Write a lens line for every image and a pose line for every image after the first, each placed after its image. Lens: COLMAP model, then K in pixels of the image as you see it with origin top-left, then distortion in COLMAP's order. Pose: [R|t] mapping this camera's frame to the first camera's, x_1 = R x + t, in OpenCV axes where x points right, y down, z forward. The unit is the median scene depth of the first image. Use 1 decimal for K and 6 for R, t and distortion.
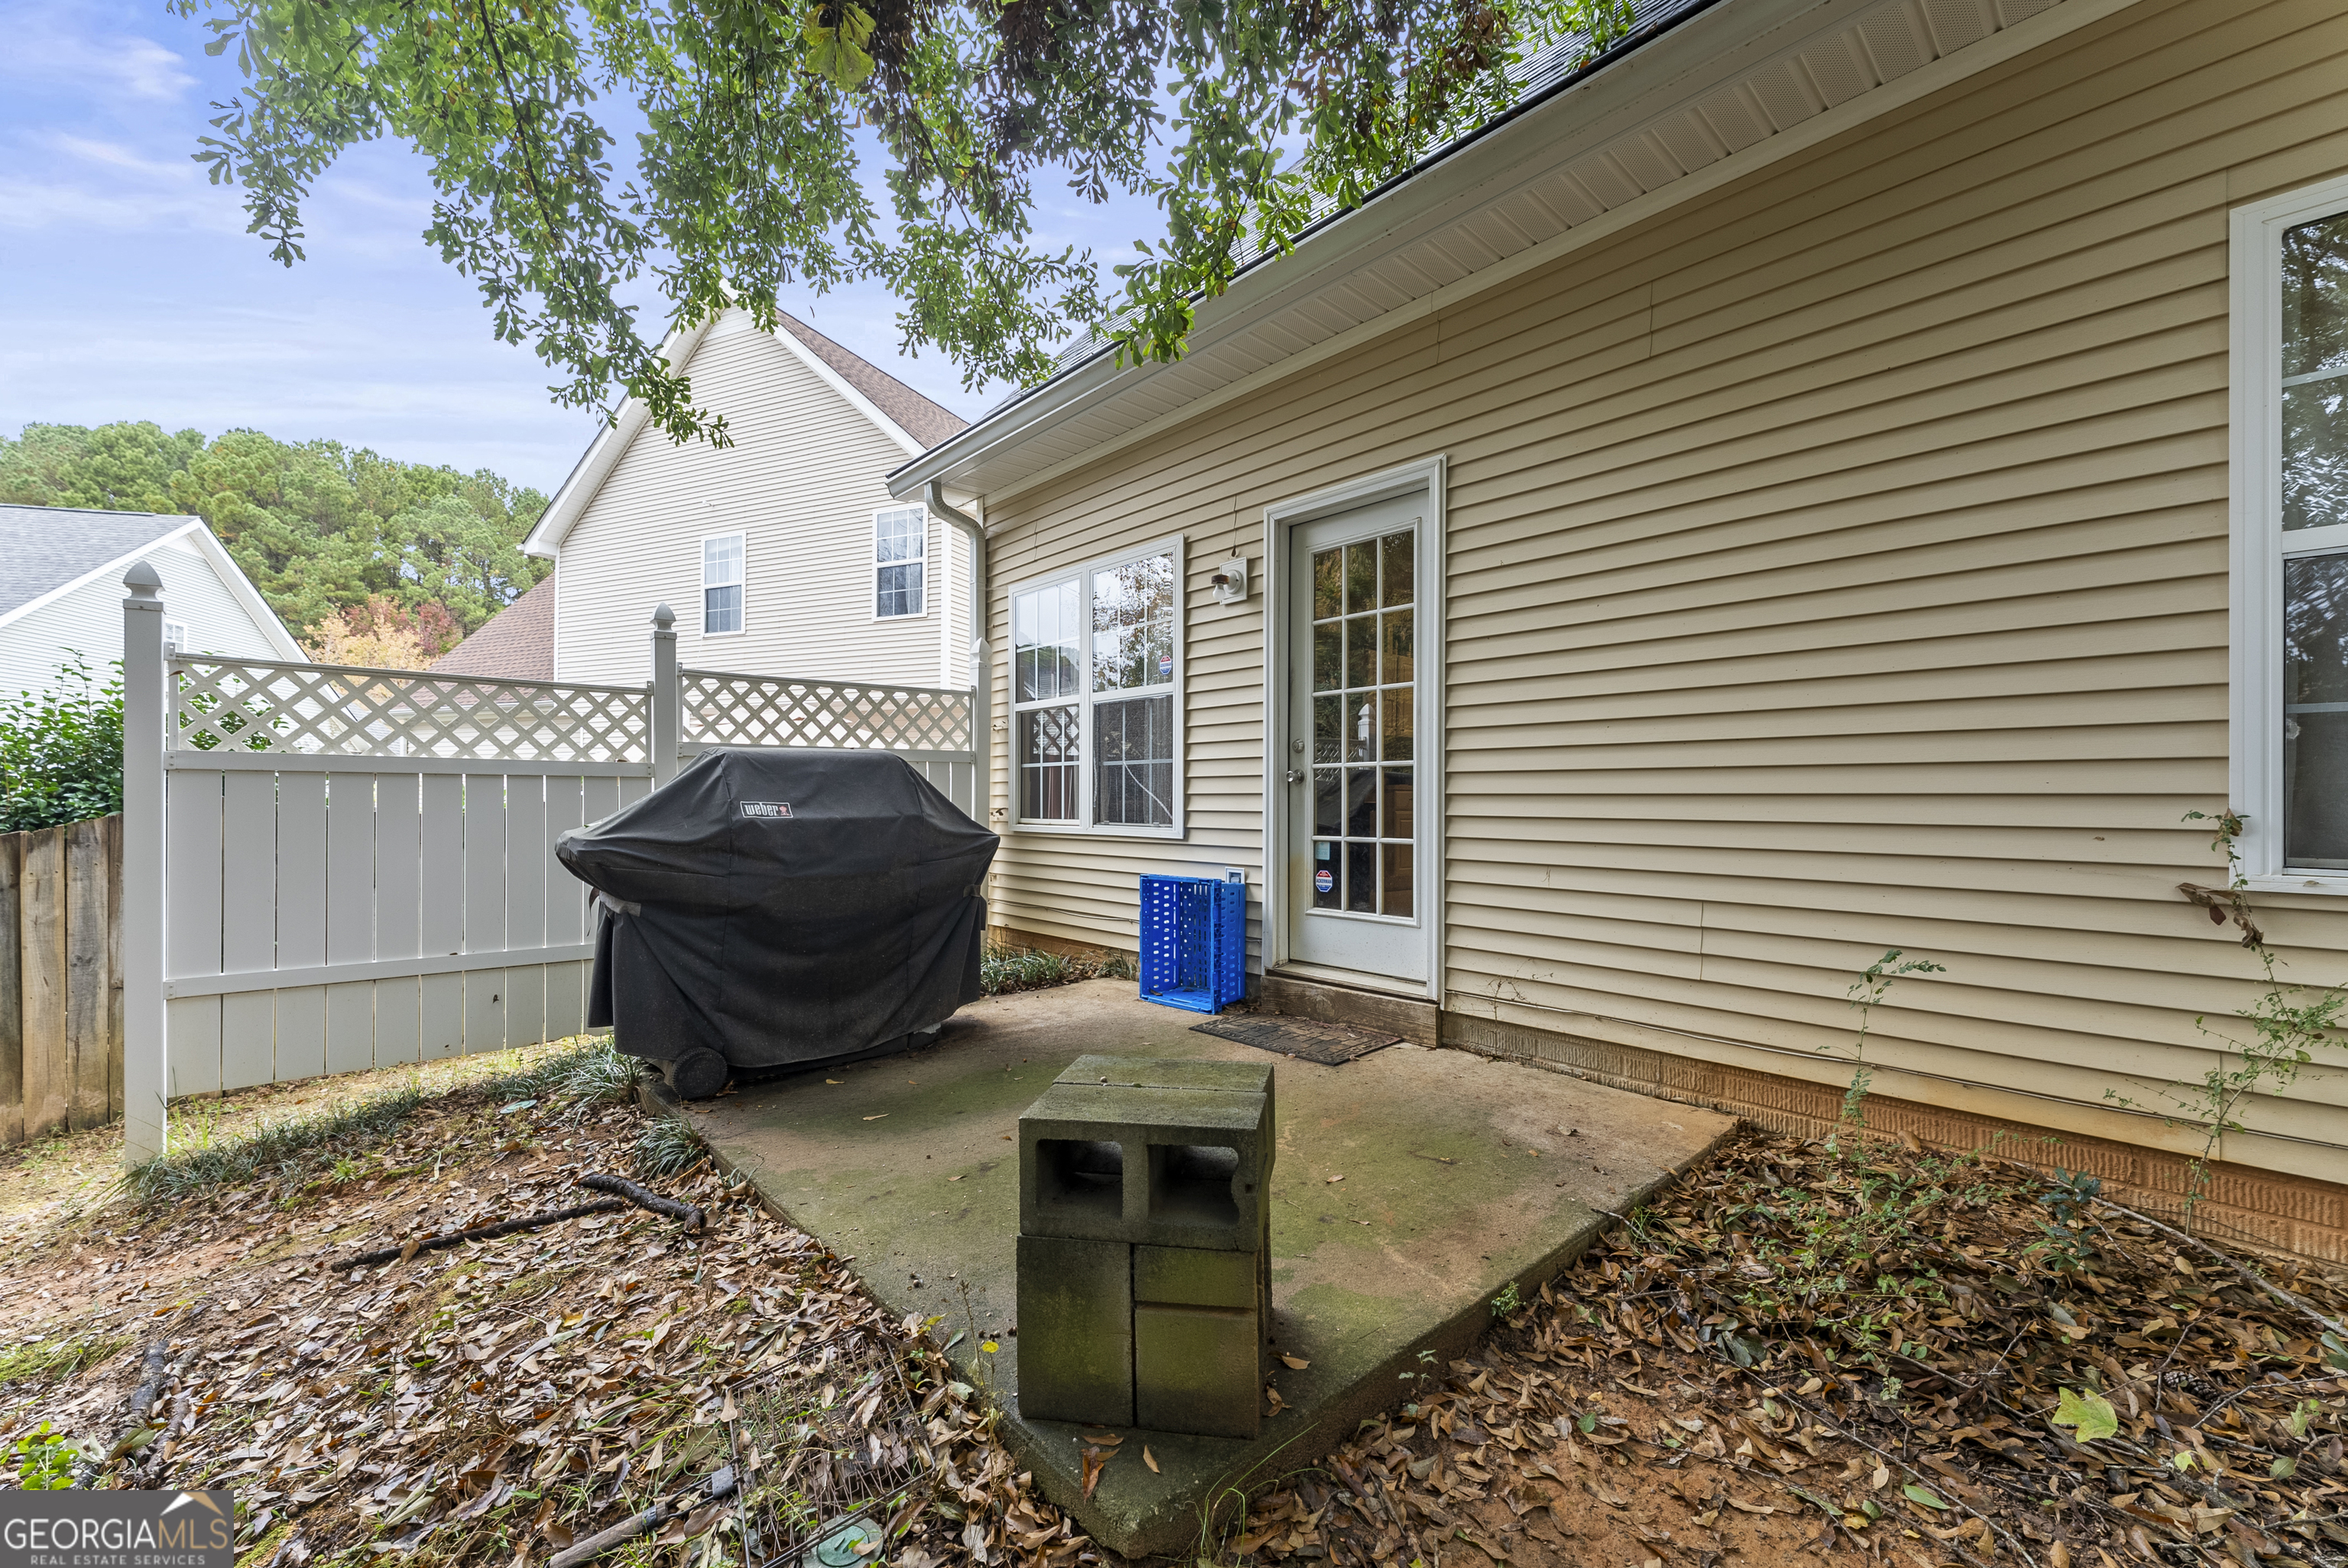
lens RADIAL K [[947.4, 0, 1159.9], [0, 947.4, 794.1], [0, 0, 1]] dist [0.001361, -0.000038]
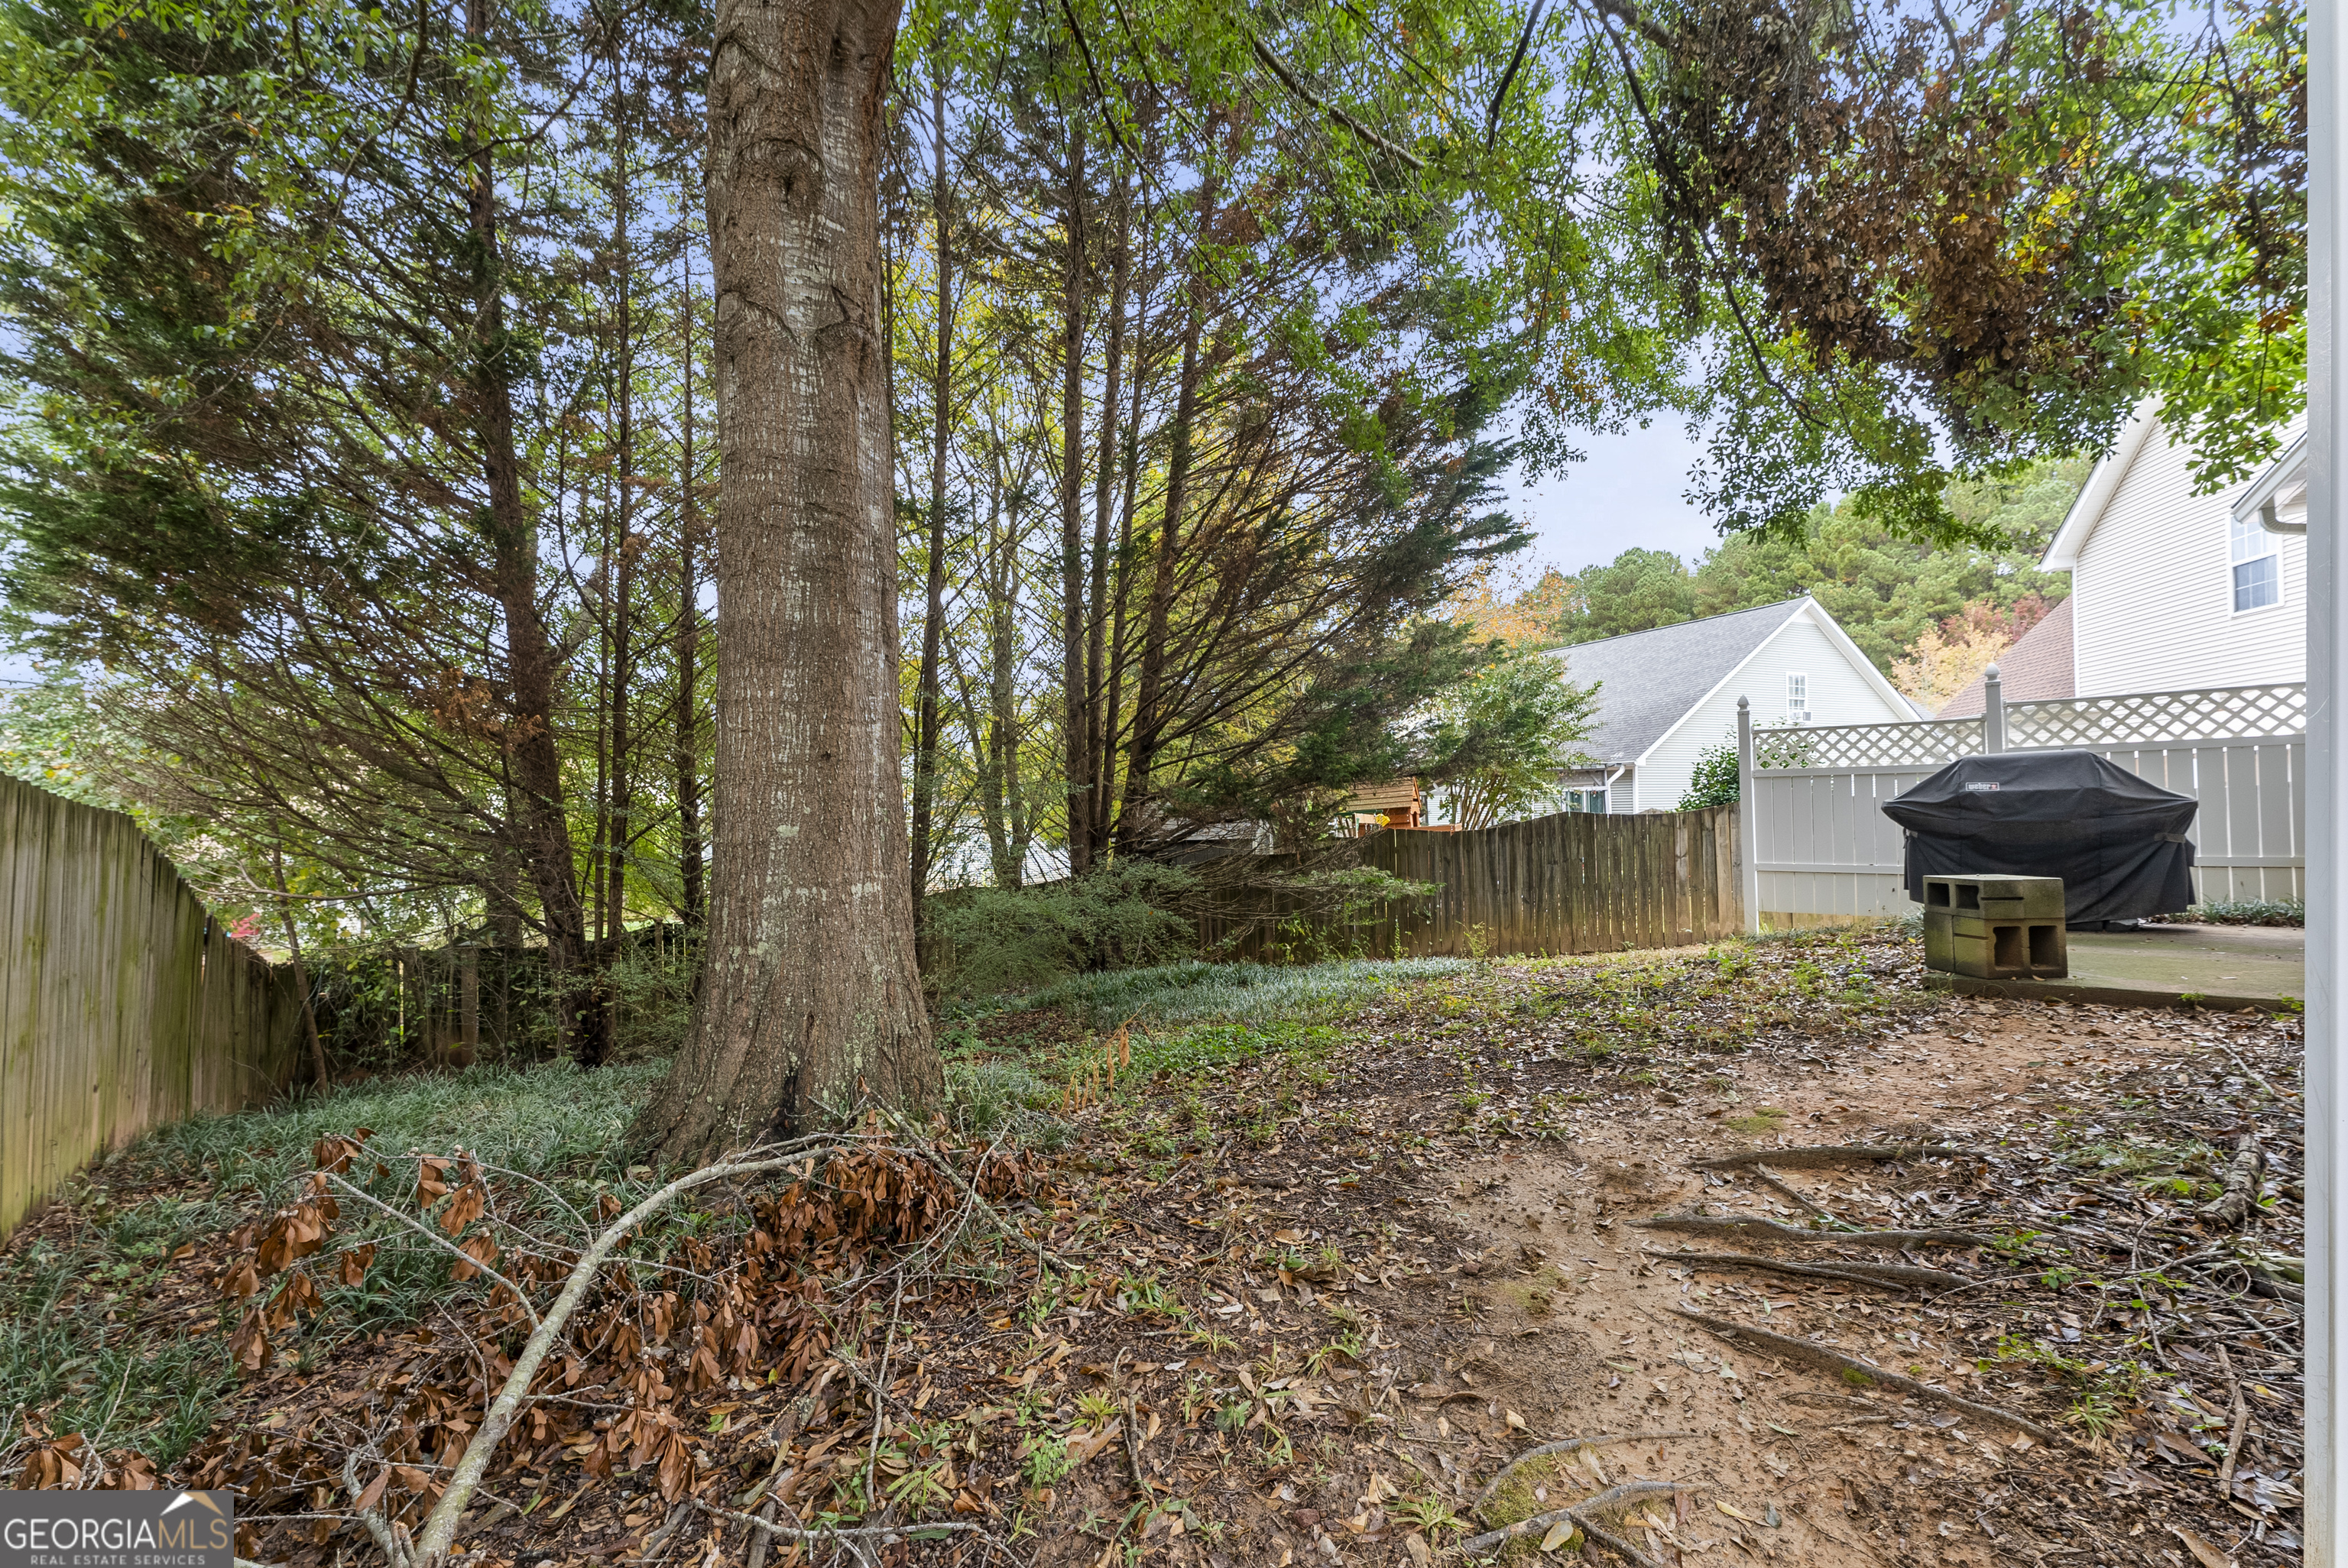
lens RADIAL K [[947.4, 0, 1163.0], [0, 947.4, 775.8], [0, 0, 1]] dist [0.001361, -0.000038]
pose [[0.150530, -0.038599, -0.987852, 1.172088], [0.024811, 0.999070, -0.035257, 0.019755], [0.988294, -0.019203, 0.151348, -0.905966]]
